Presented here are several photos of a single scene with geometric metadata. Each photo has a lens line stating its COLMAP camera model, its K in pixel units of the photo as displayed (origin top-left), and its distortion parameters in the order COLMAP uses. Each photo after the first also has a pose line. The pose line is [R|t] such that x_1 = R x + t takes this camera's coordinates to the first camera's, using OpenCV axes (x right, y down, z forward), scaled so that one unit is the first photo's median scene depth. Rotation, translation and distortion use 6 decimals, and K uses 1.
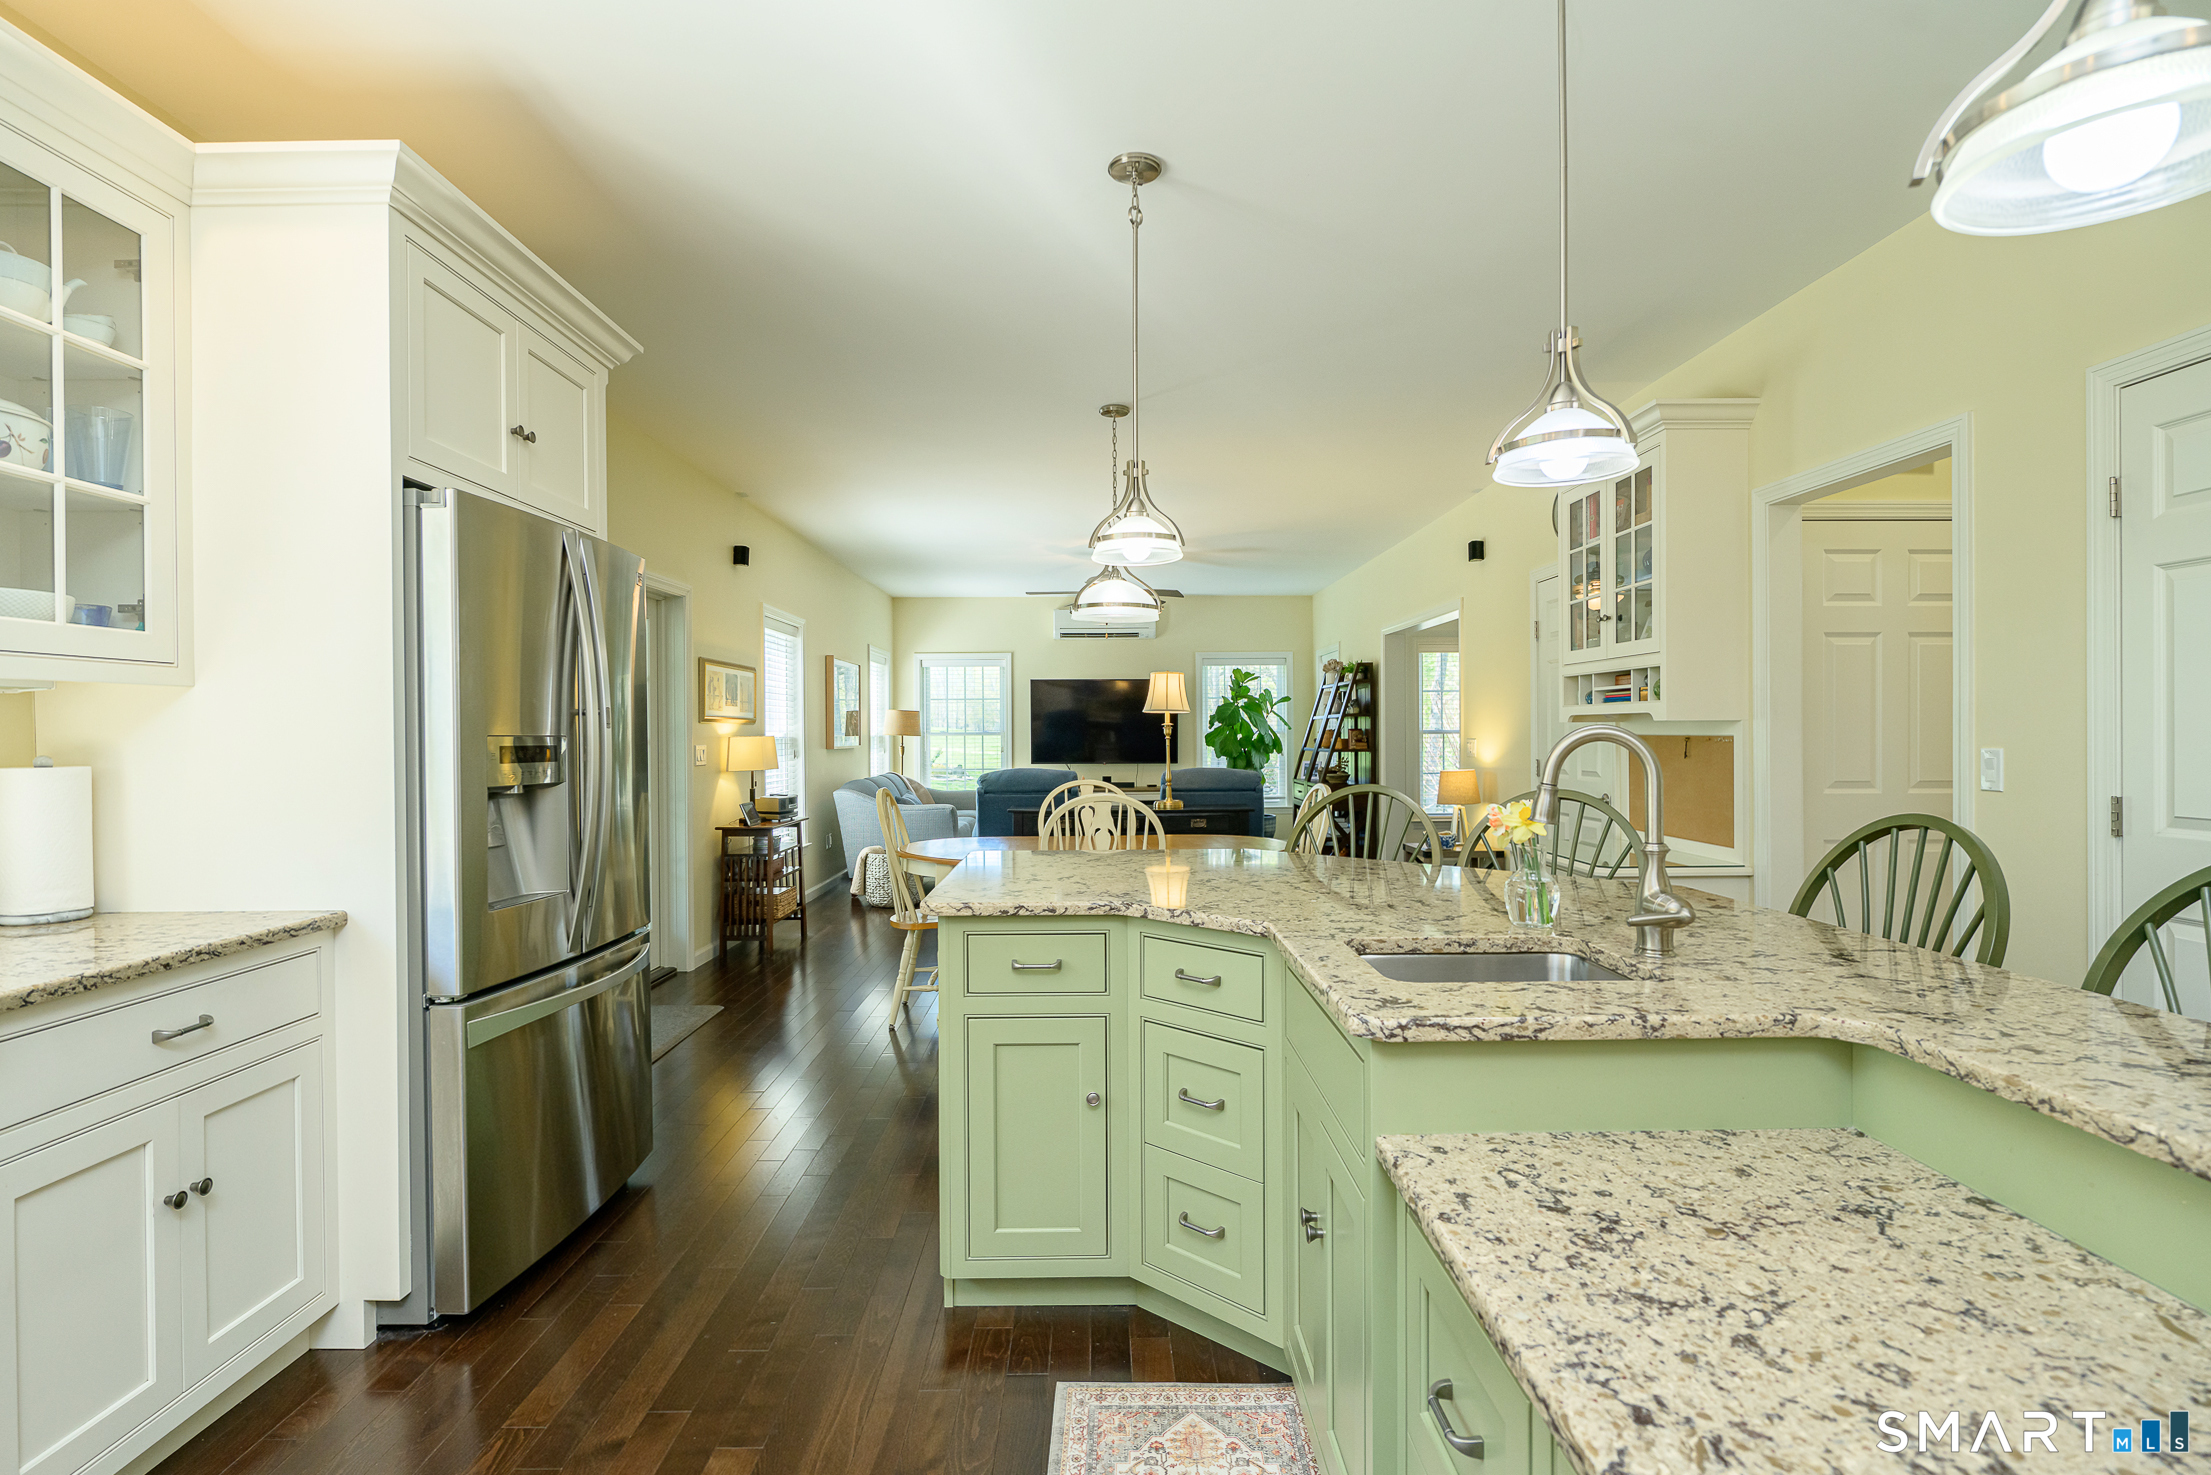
lens RADIAL K [[1051.3, 0, 1097.3], [0, 1051.3, 733.8], [0, 0, 1]] dist [-0.008981, 0.000151]
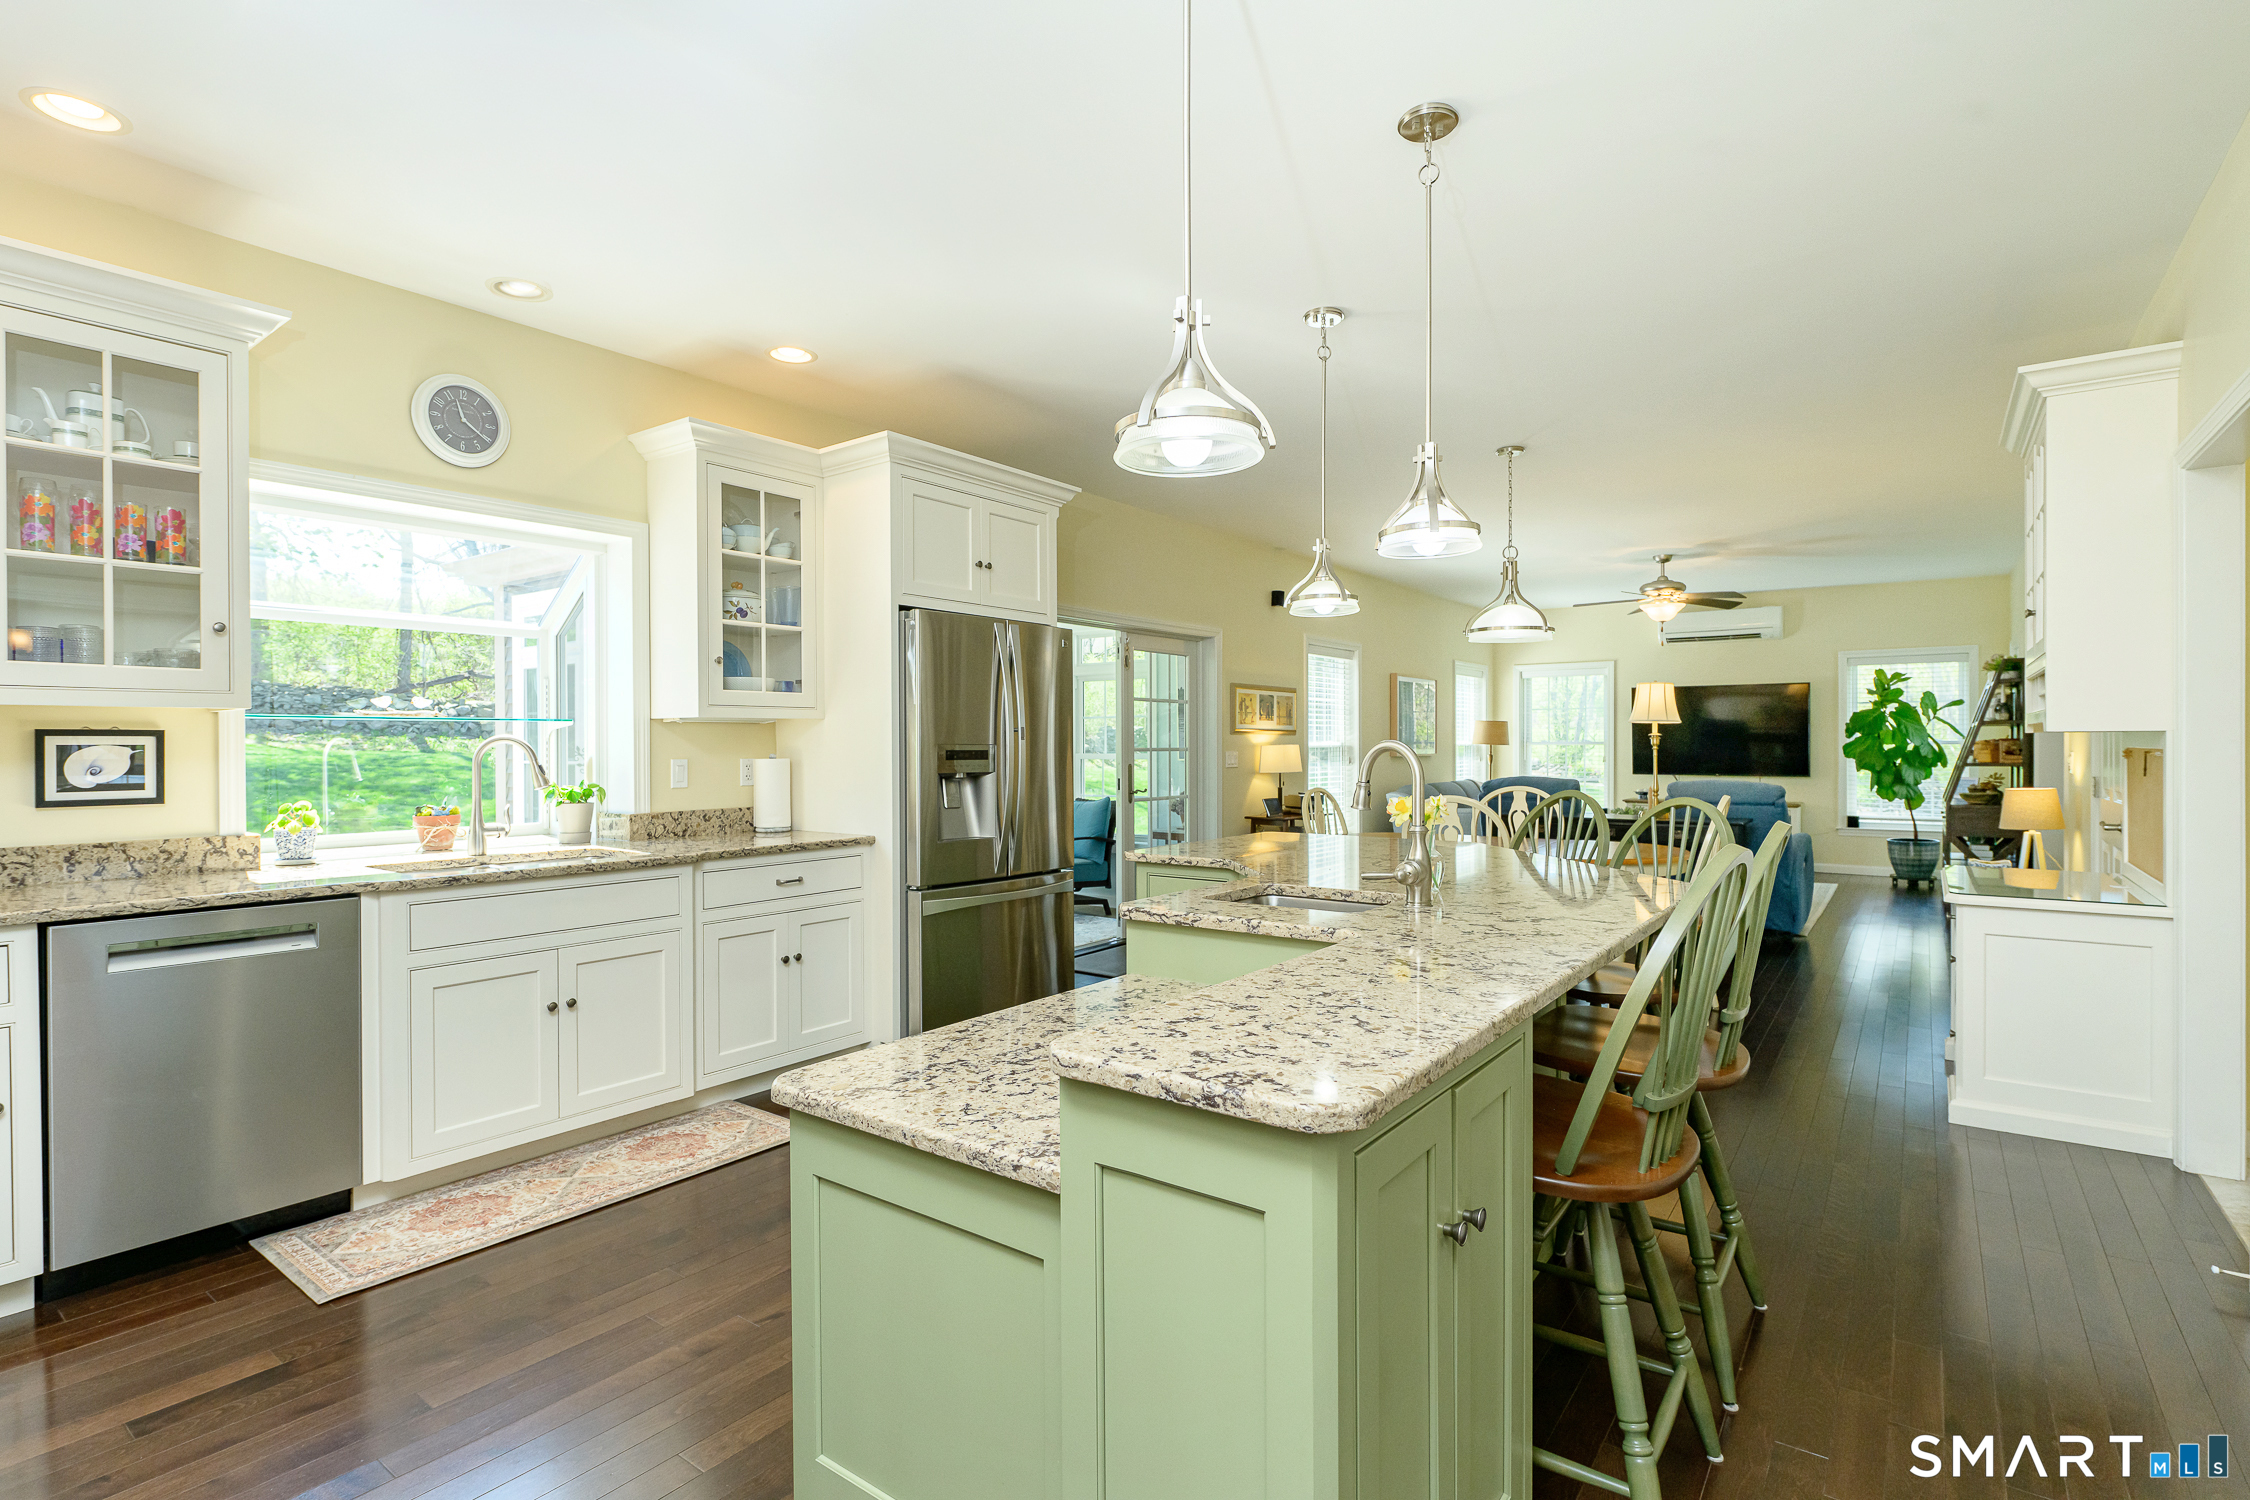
lens RADIAL K [[1069.9, 0, 1171.1], [0, 1069.9, 739.0], [0, 0, 1]] dist [-0.008981, 0.000151]
pose [[0.809827, 0.001640, -0.586666, 0.591534], [-0.003242, 0.999993, -0.001680, -0.003751], [0.586659, 0.003263, 0.809827, -0.179064]]
